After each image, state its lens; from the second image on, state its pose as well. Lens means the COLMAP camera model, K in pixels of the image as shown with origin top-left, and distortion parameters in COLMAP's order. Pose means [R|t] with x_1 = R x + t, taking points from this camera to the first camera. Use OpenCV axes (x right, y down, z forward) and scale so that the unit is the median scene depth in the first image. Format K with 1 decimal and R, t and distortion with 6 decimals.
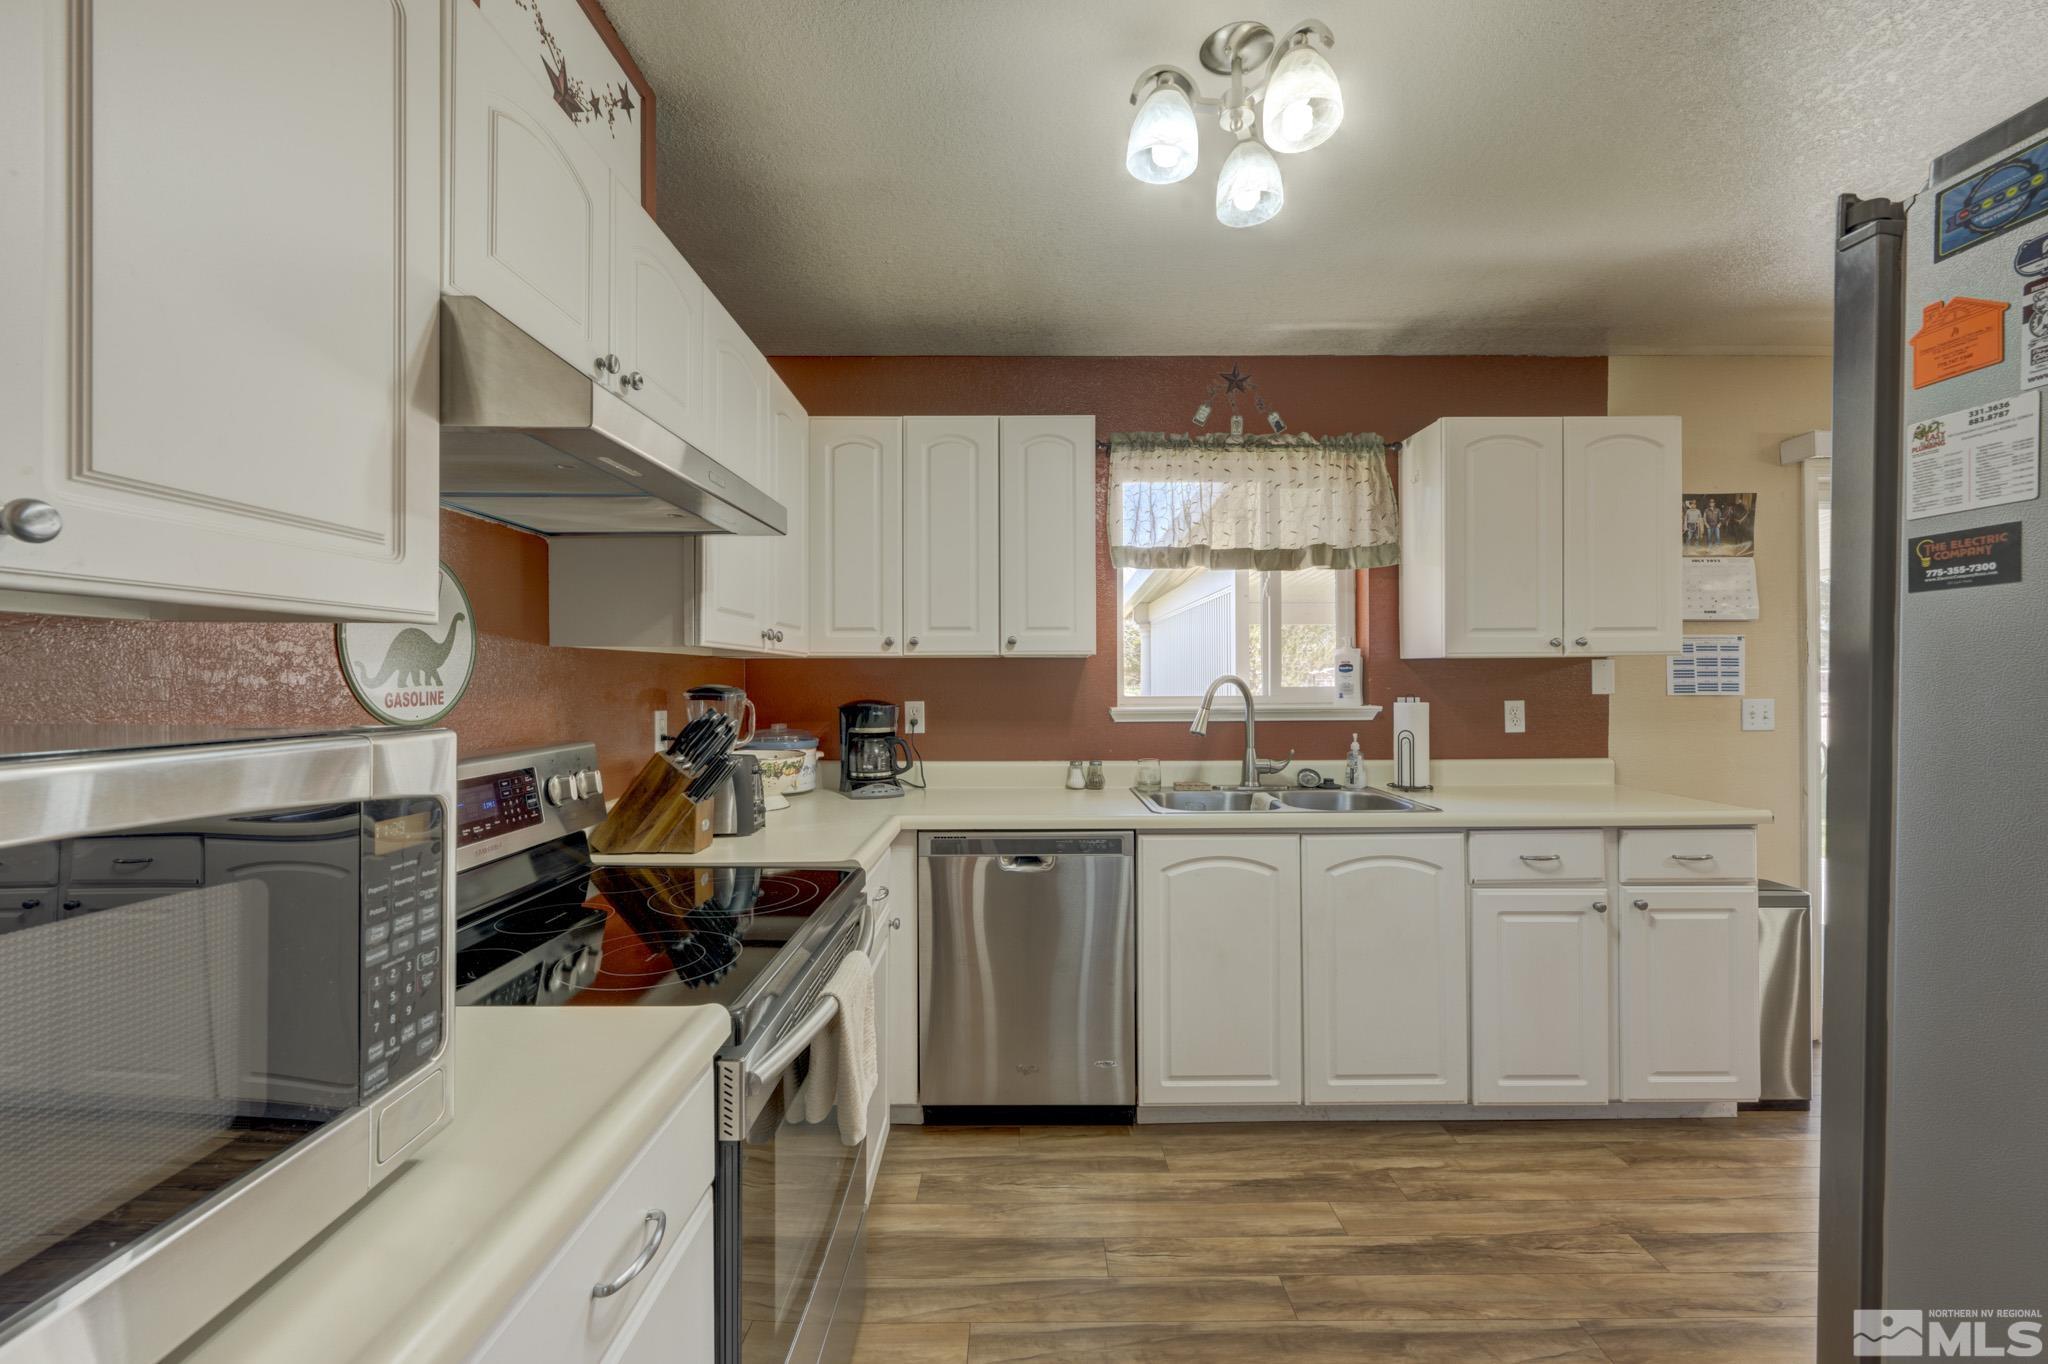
lens RADIAL K [[827.7, 0, 1024.0], [0, 827.7, 682.0], [0, 0, 1]] dist [0.000048, -0.000018]
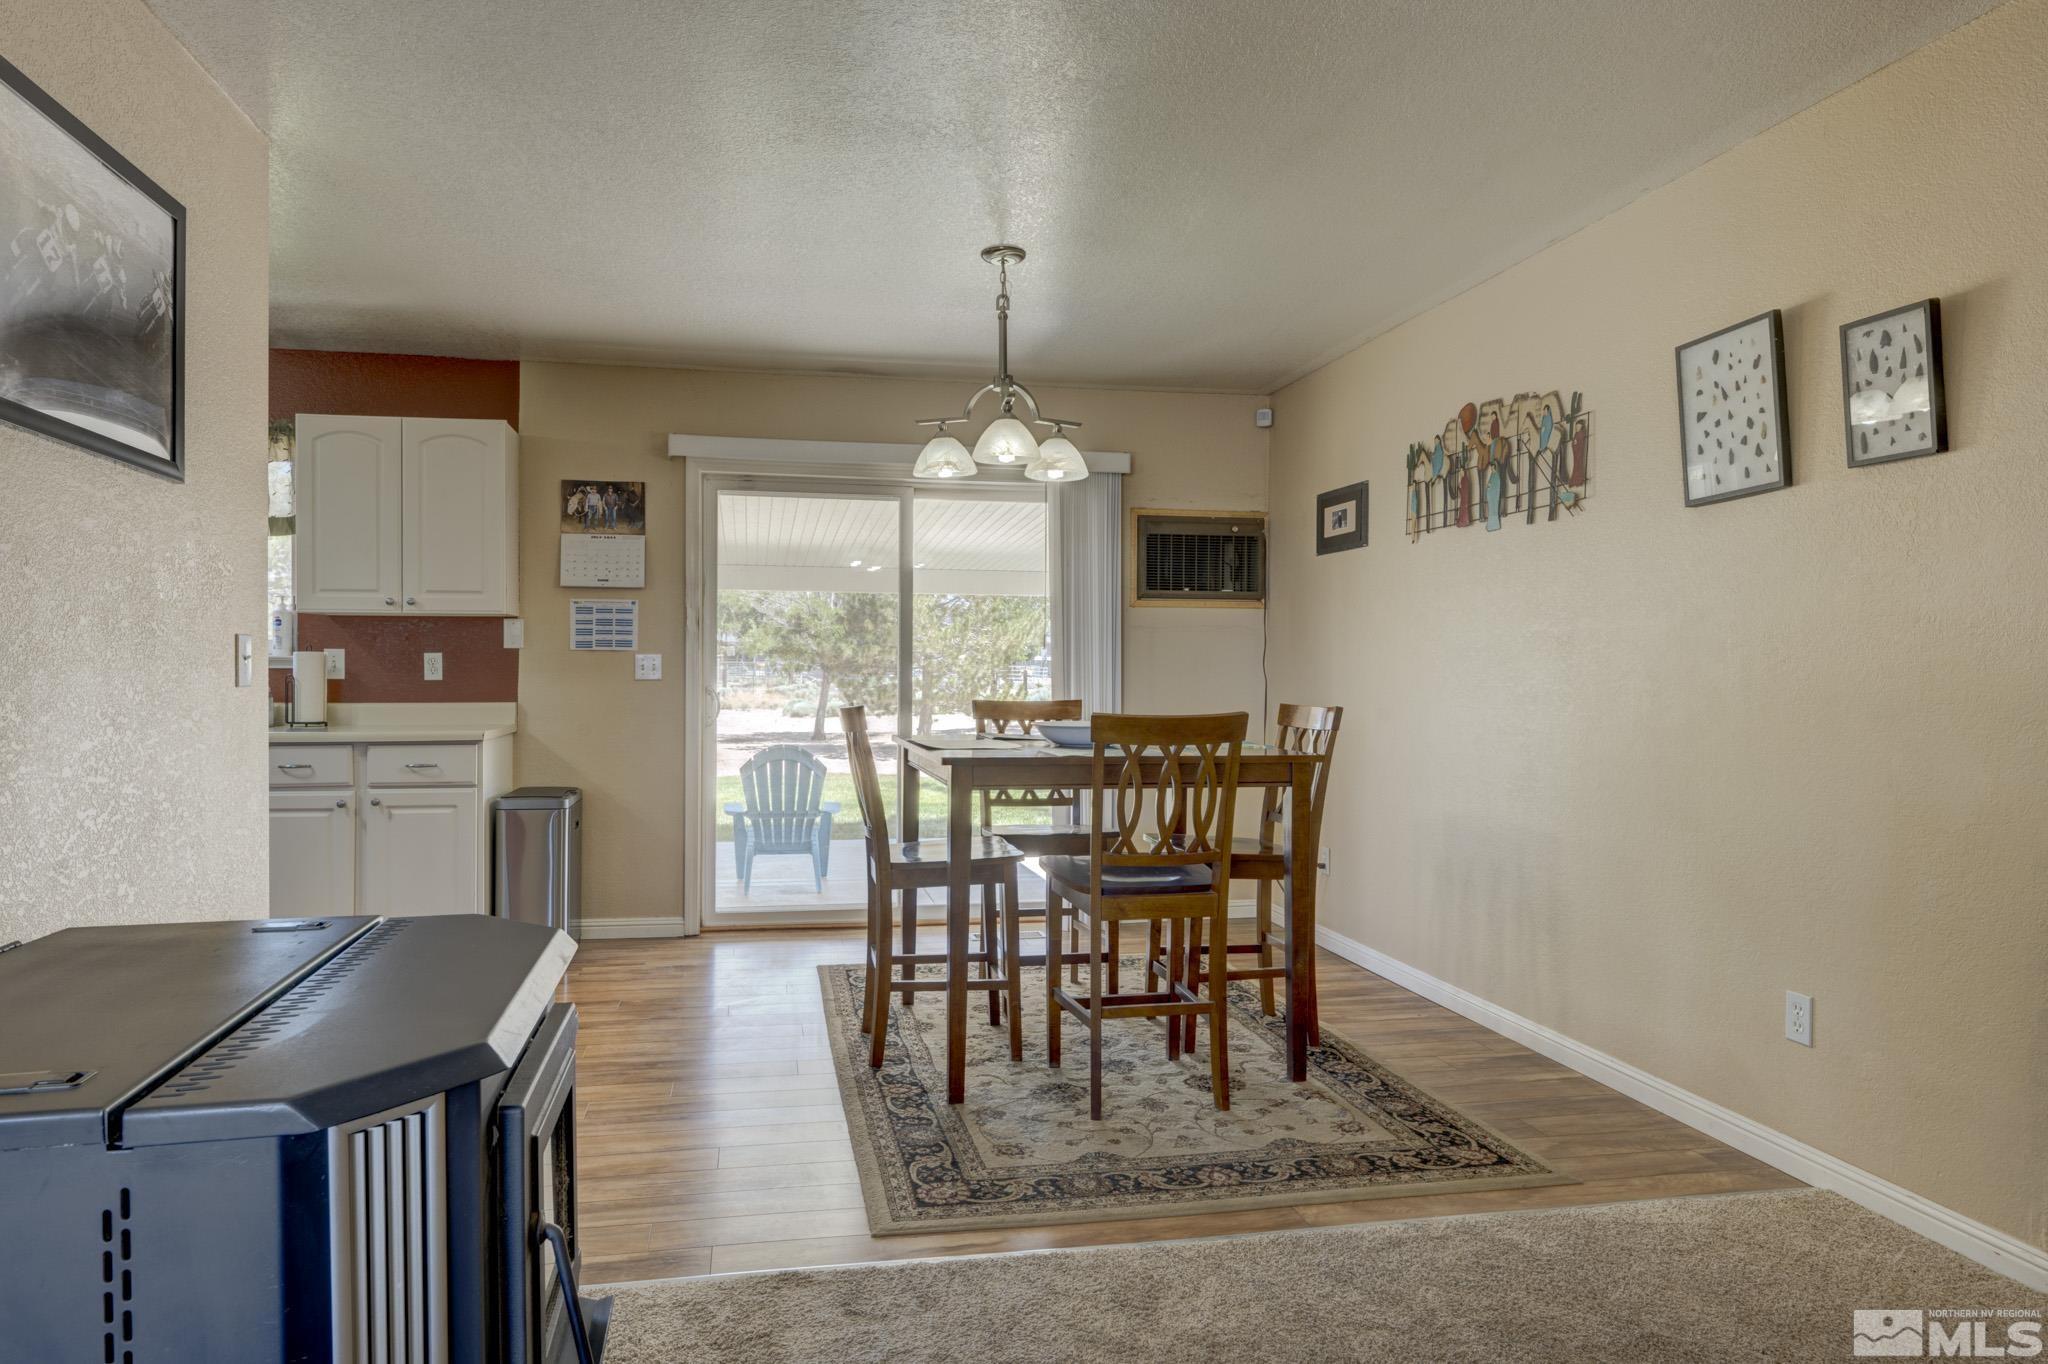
lens RADIAL K [[1209.4, 0, 959.4], [0, 1209.4, 682.0], [0, 0, 1]] dist [0.000627, -0.000287]
pose [[0.986009, 0.007776, 0.166511, 1.041261], [-0.009474, 0.999911, 0.009406, 0.040837], [-0.166424, -0.010852, 0.985995, -0.810178]]
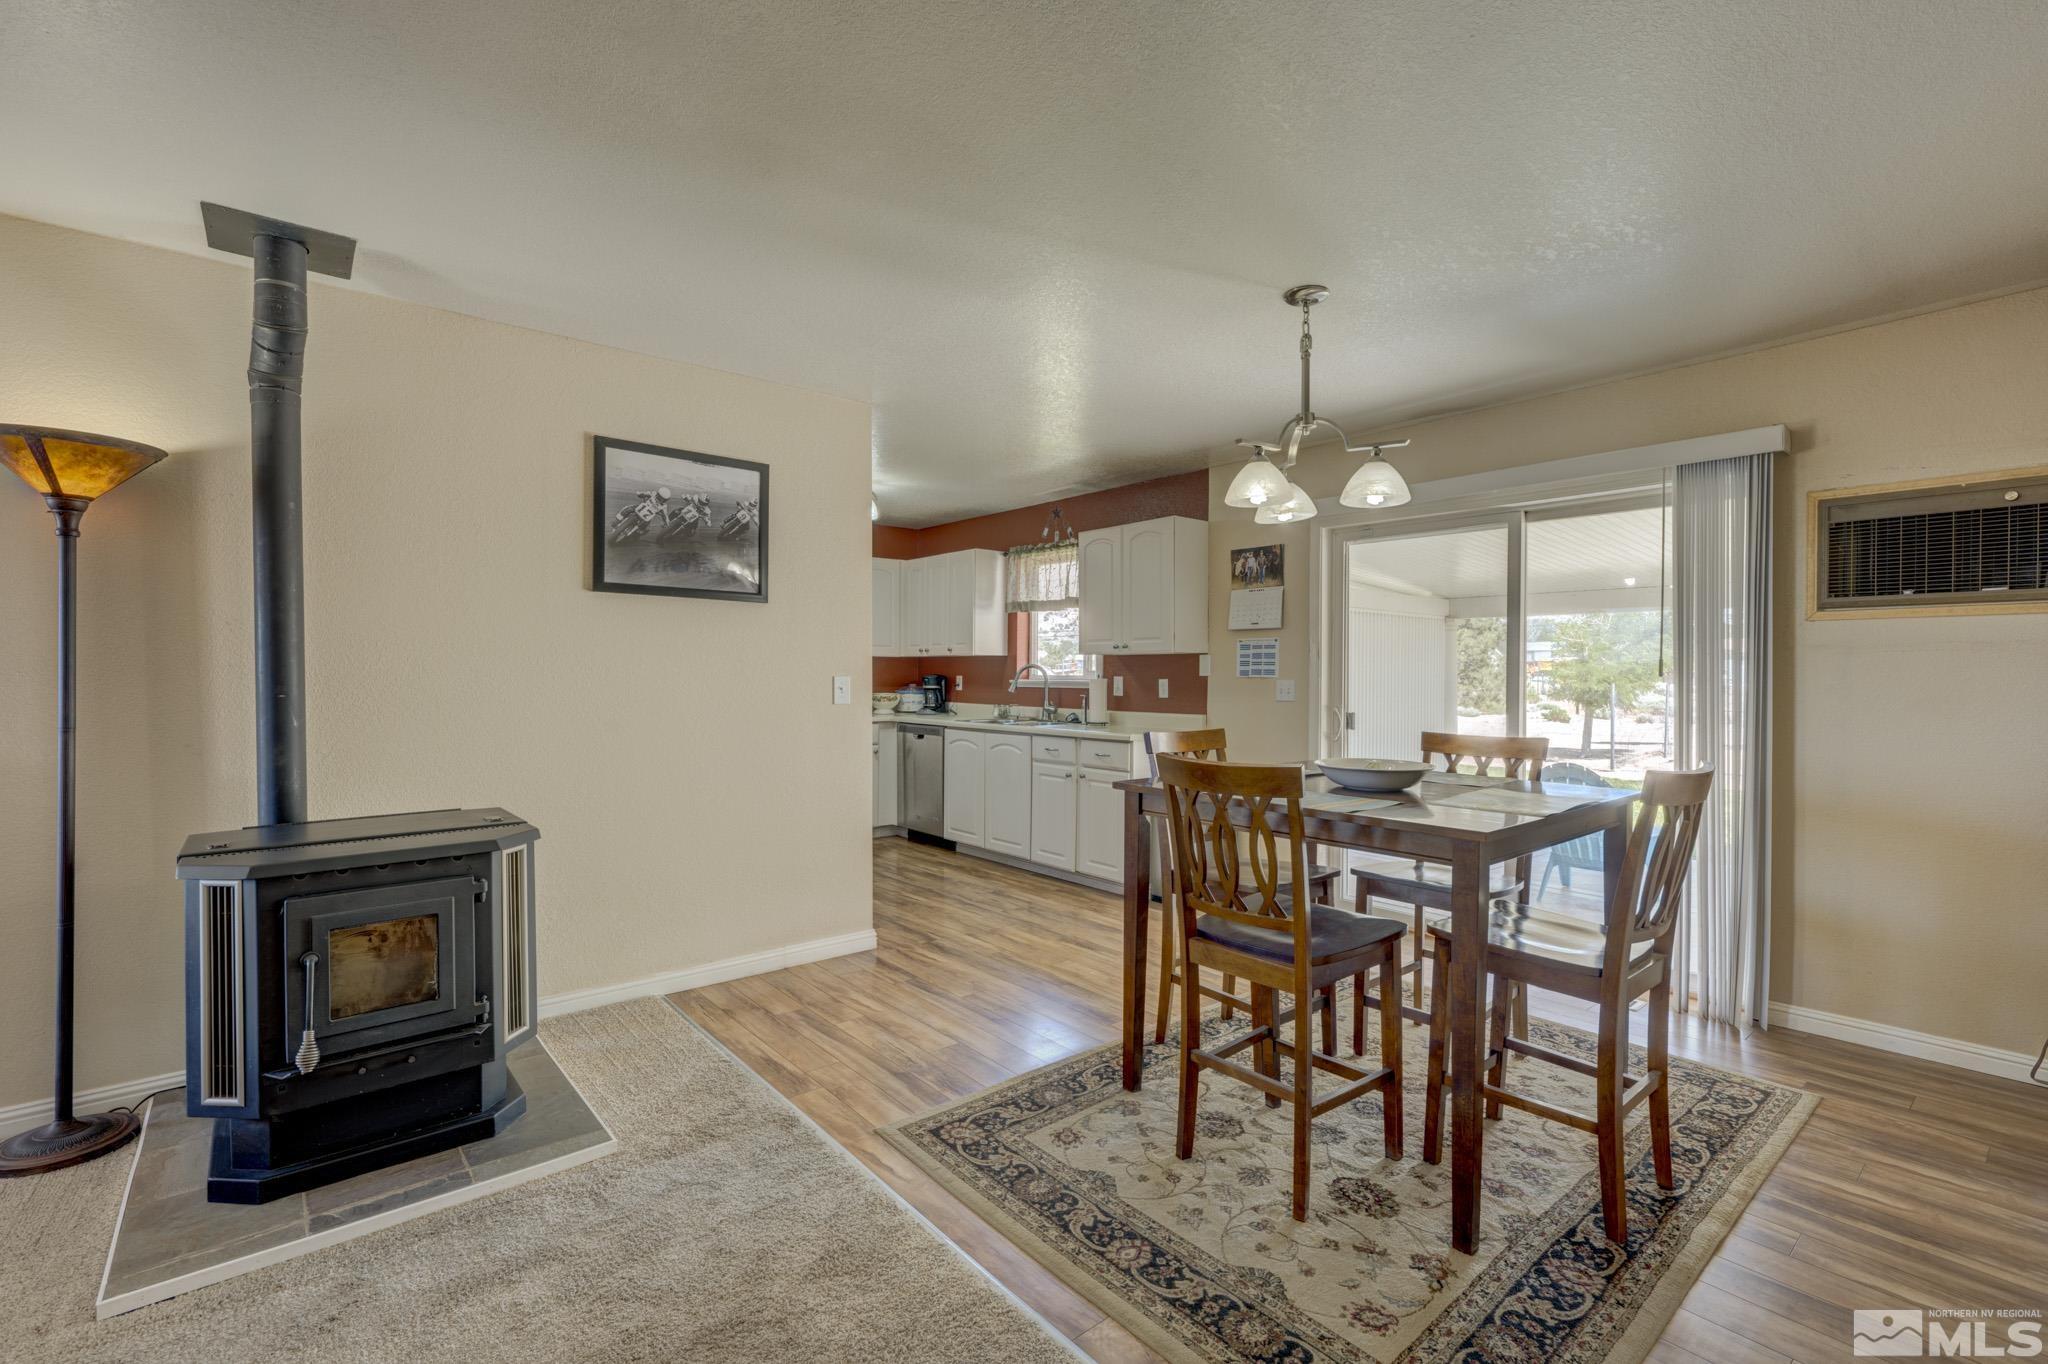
lens RADIAL K [[888.1, 0, 1022.1], [0, 888.1, 687.4], [0, 0, 1]] dist [0.000110, 0.000083]
pose [[0.638452, 0.020626, -0.769385, 1.827448], [-0.007159, 0.999757, 0.020862, 0.003570], [0.769628, -0.007812, 0.638444, -0.403634]]
